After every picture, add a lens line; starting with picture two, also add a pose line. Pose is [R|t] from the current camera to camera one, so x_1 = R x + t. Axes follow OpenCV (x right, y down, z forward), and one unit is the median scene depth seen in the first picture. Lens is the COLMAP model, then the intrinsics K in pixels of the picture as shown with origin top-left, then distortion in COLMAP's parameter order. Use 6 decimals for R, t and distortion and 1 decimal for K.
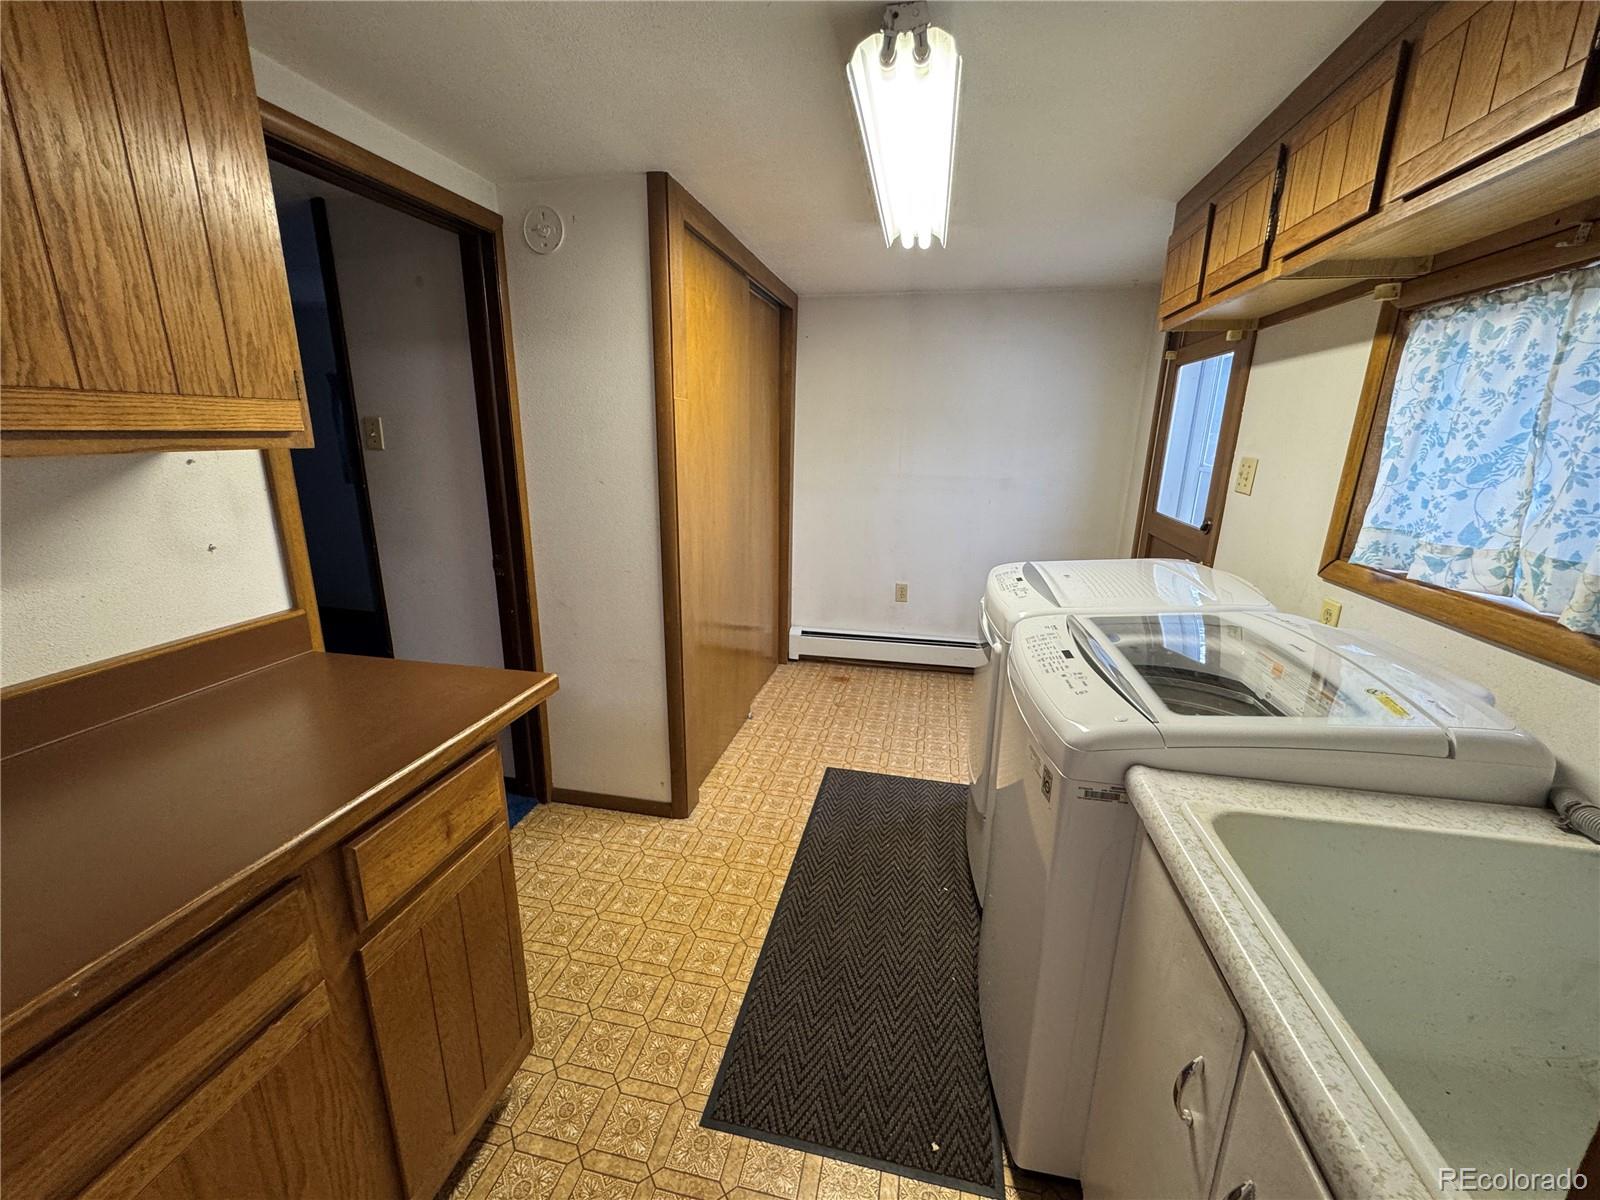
lens RADIAL K [[648.6, 0, 794.4], [0, 648.6, 601.0], [0, 0, 1]] dist [-0.001934, 0.000096]
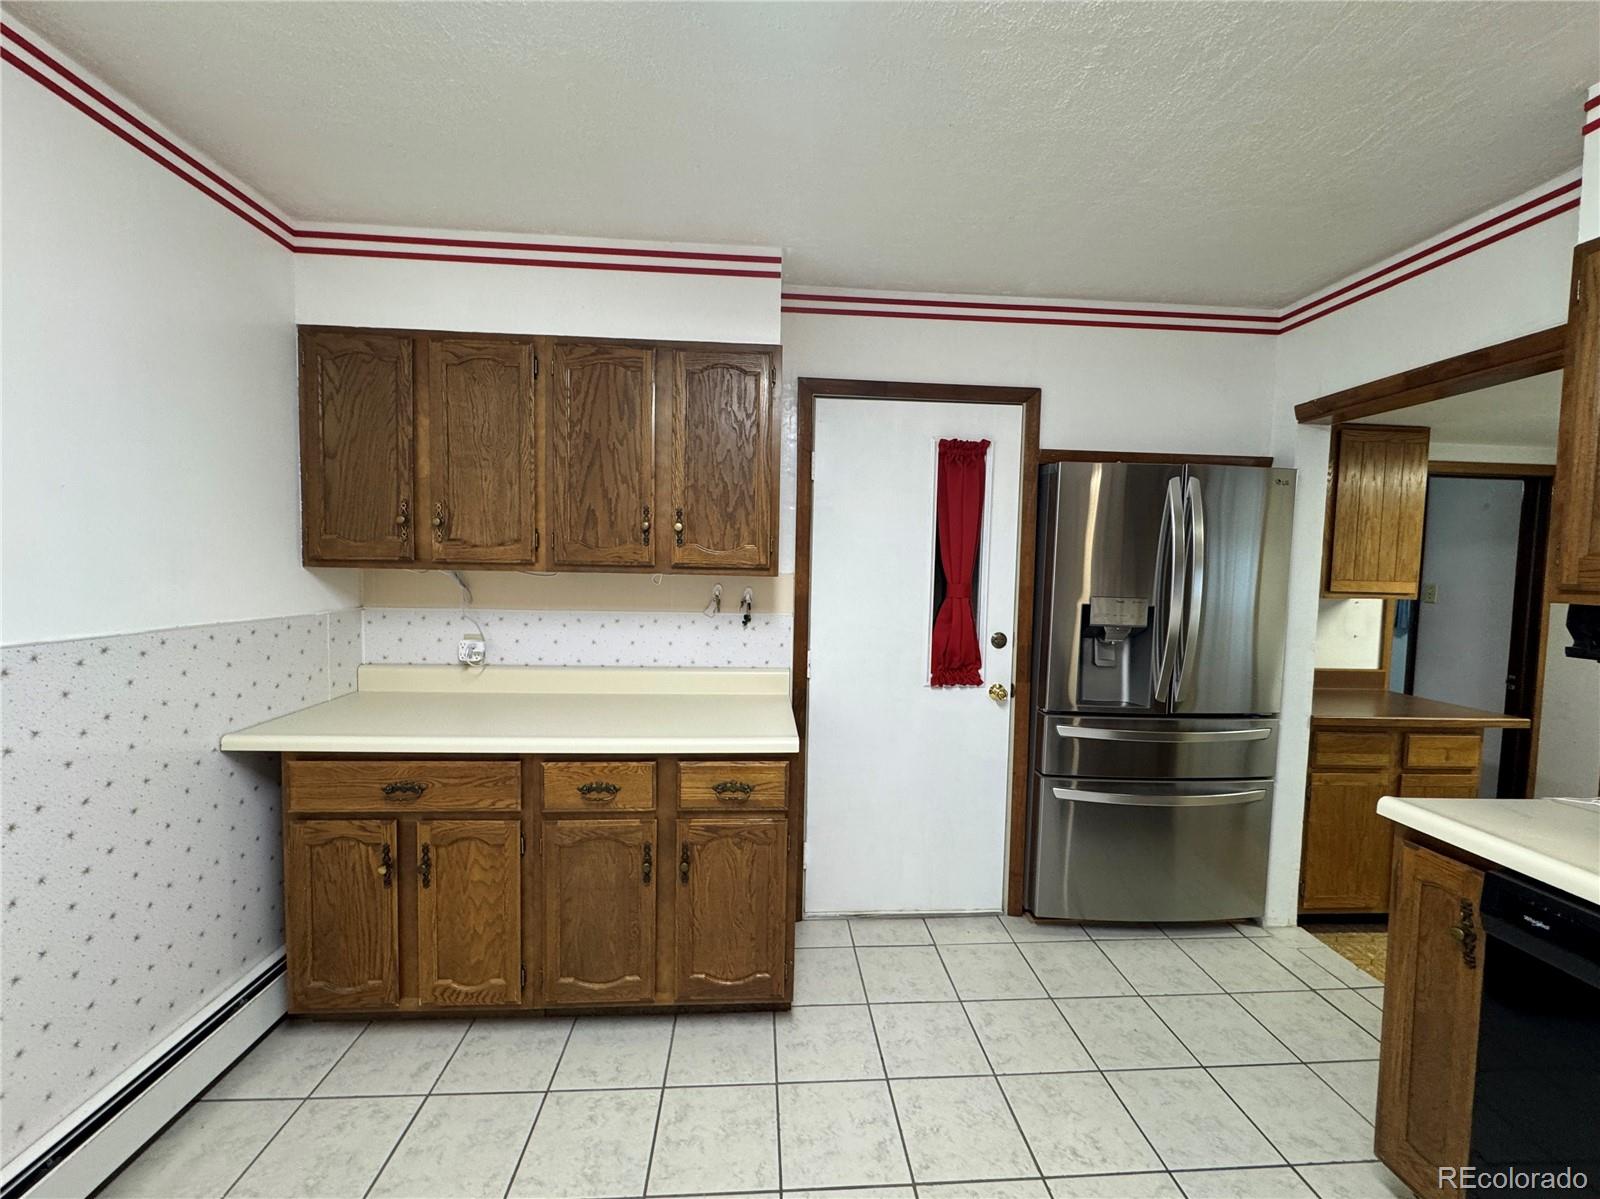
lens RADIAL K [[645.4, 0, 800.0], [0, 645.4, 597.7], [0, 0, 1]] dist [-0.002637, -0.000040]
pose [[0.267113, 0.044438, -0.962640, 0.584249], [-0.265596, 0.963642, -0.029213, 0.265088], [0.926342, 0.263477, 0.269204, -1.078213]]
